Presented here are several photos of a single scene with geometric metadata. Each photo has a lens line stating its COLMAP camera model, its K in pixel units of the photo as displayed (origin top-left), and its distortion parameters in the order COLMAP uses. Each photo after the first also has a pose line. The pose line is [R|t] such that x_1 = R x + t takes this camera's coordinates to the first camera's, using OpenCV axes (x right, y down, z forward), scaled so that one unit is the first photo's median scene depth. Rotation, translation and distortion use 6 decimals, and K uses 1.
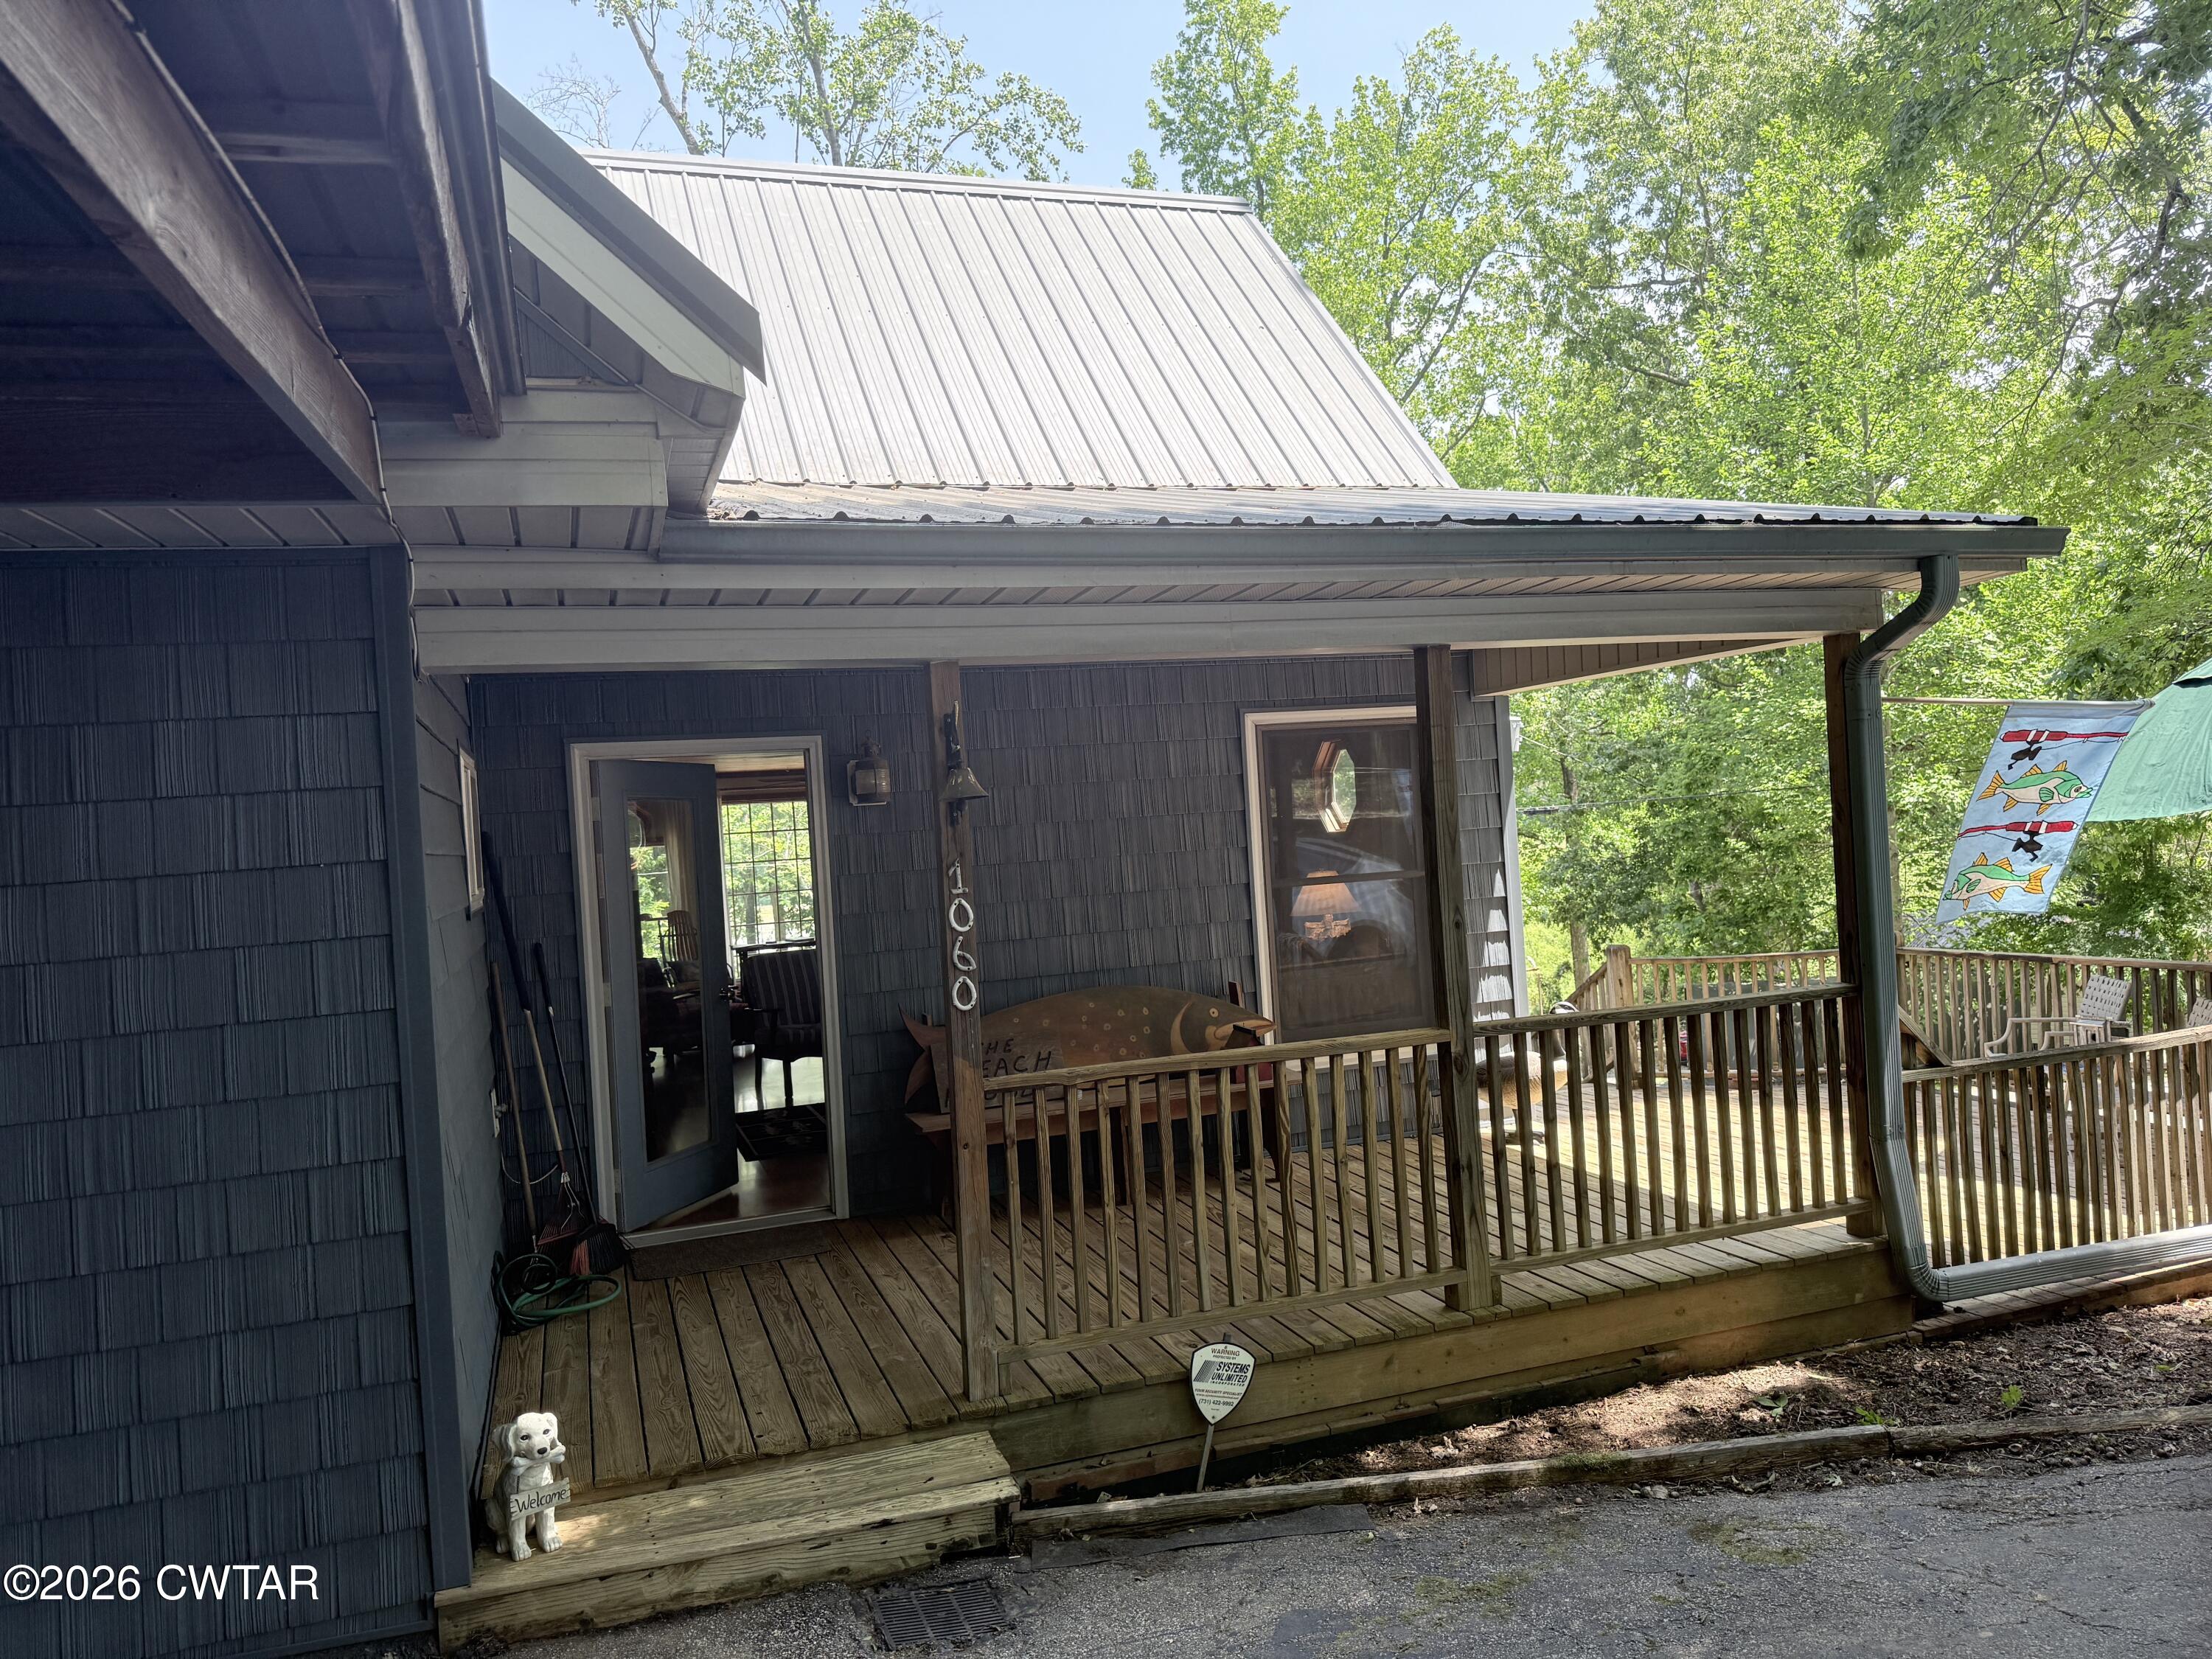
lens RADIAL K [[1558.0, 0, 1106.0], [0, 1558.0, 829.5], [0, 0, 1]] dist [0.080958, -0.002587]
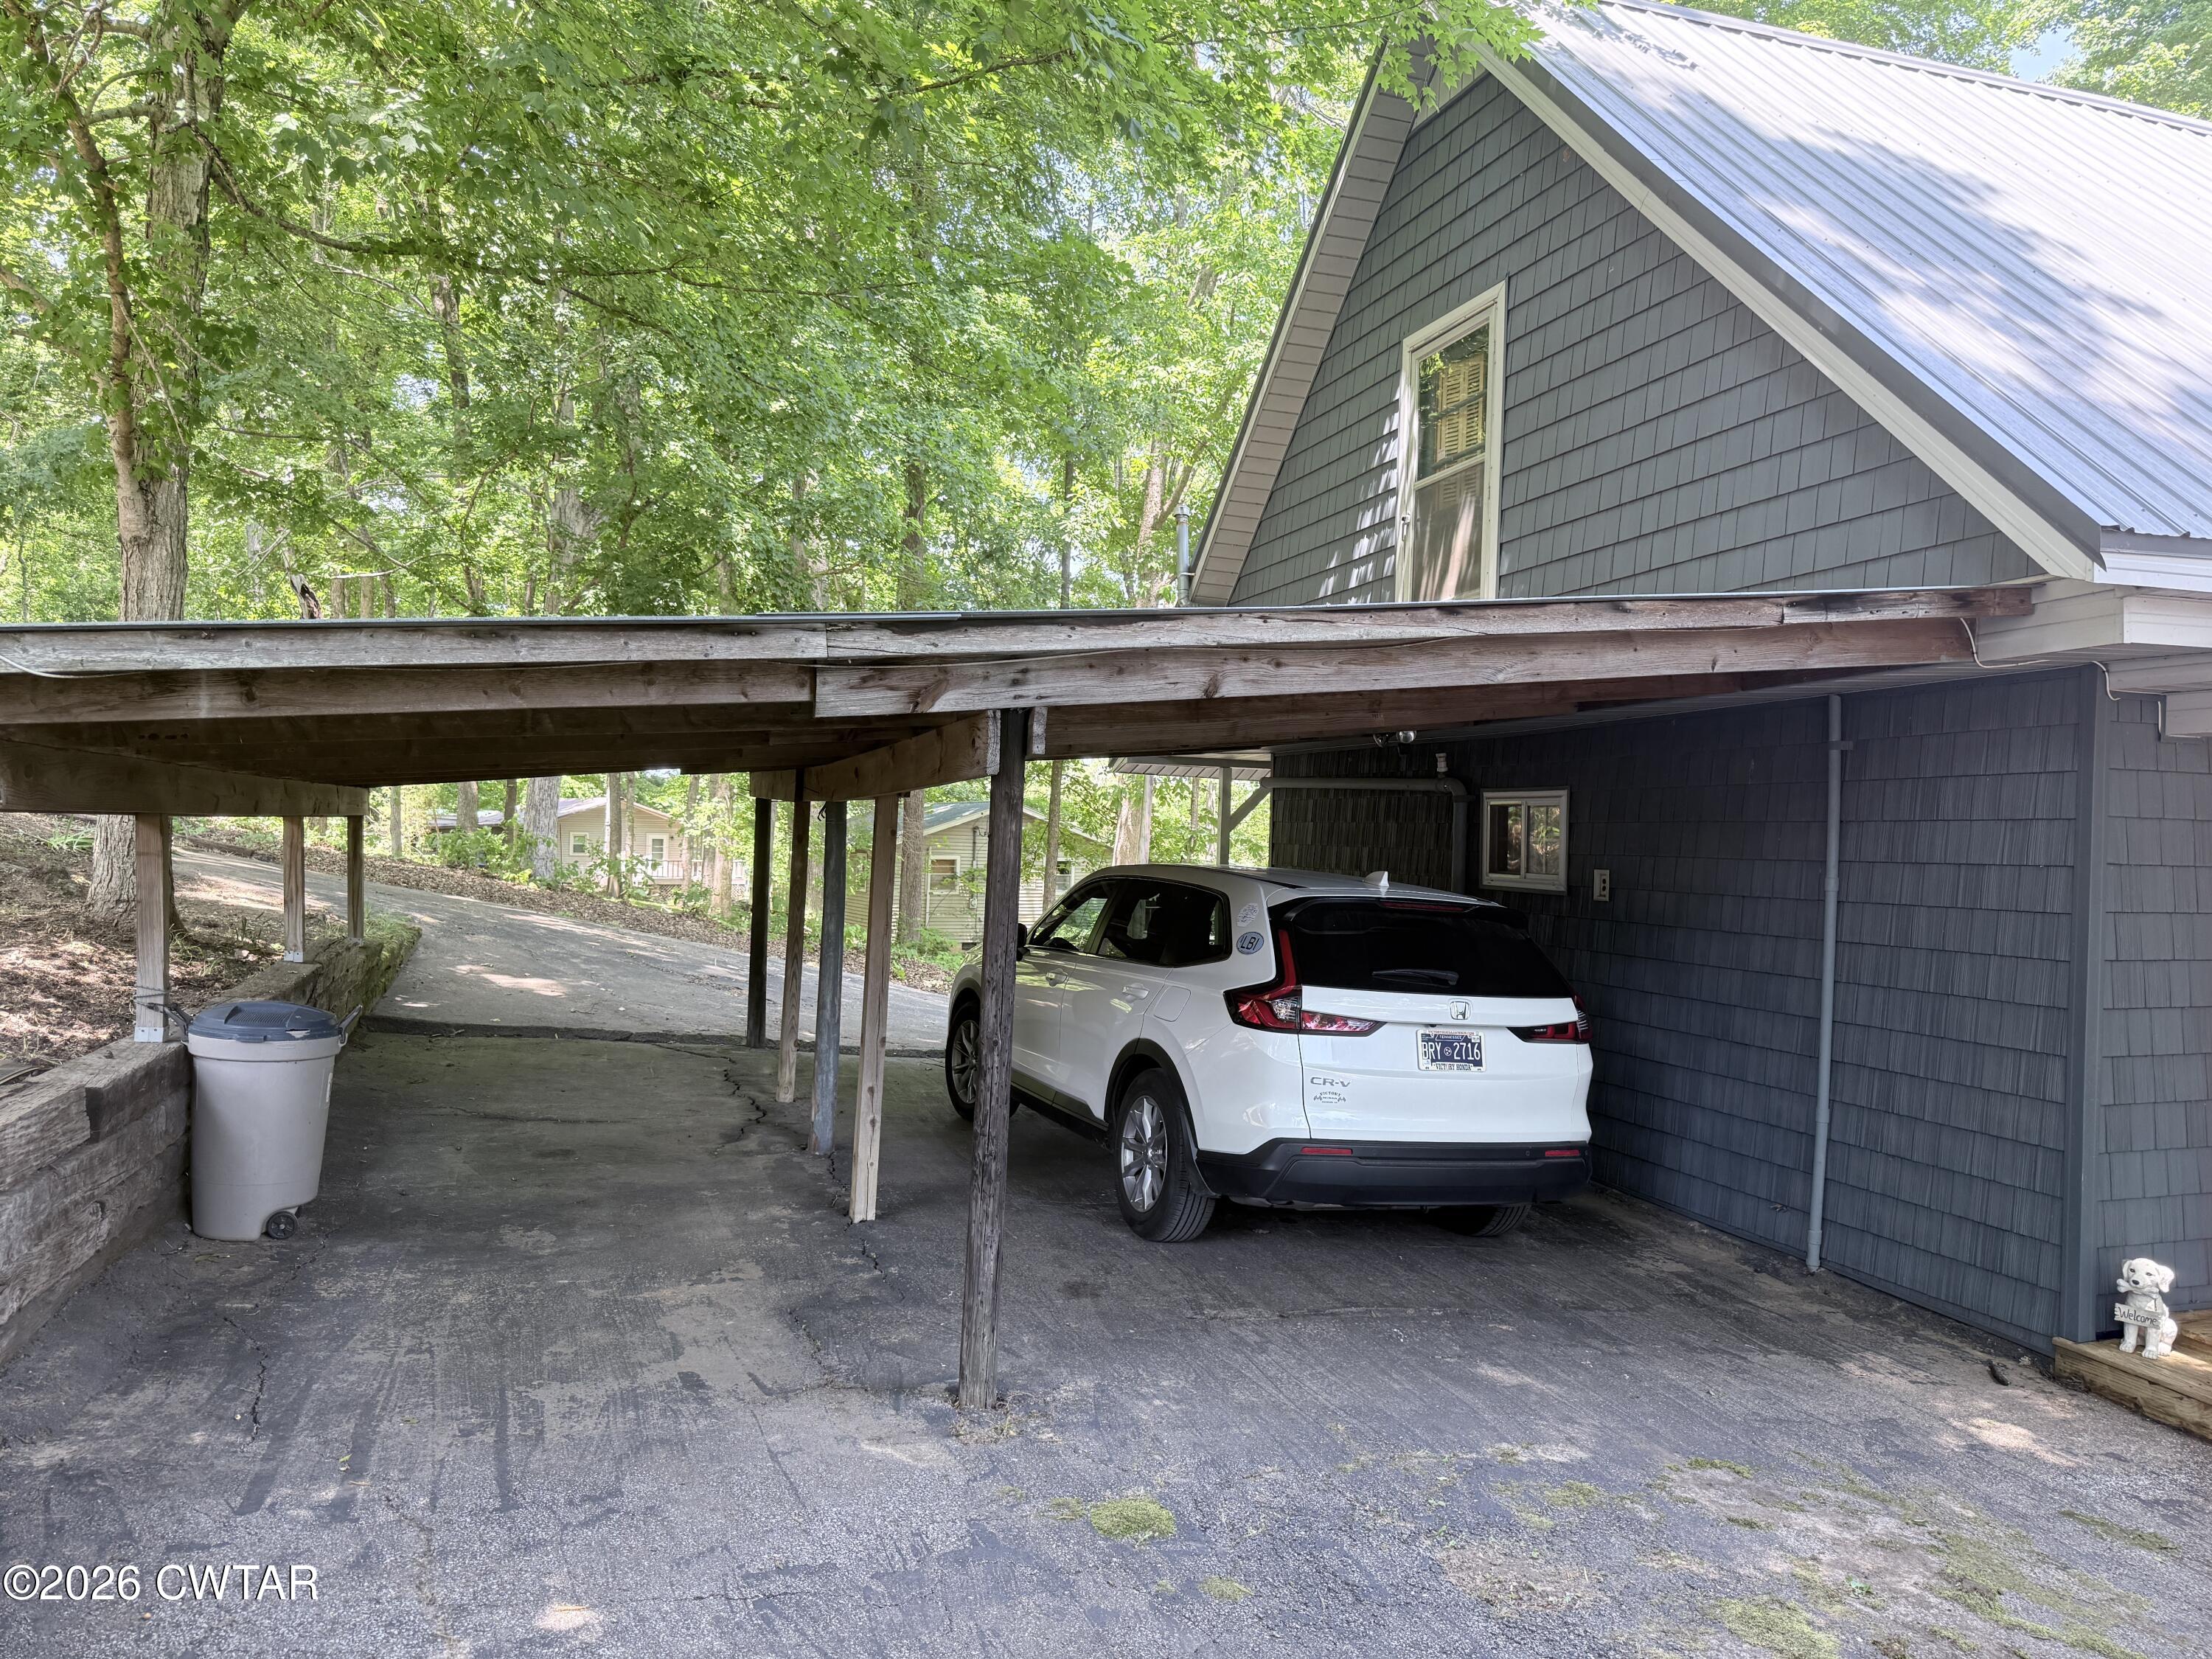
lens RADIAL K [[1556.7, 0, 1106.0], [0, 1556.7, 829.5], [0, 0, 1]] dist [0.024867, -0.028266]
pose [[0.020889, 0.051444, -0.998457, 0.548326], [-0.049040, 0.997526, 0.050370, -0.026066], [0.998578, 0.047912, 0.023360, 0.005208]]
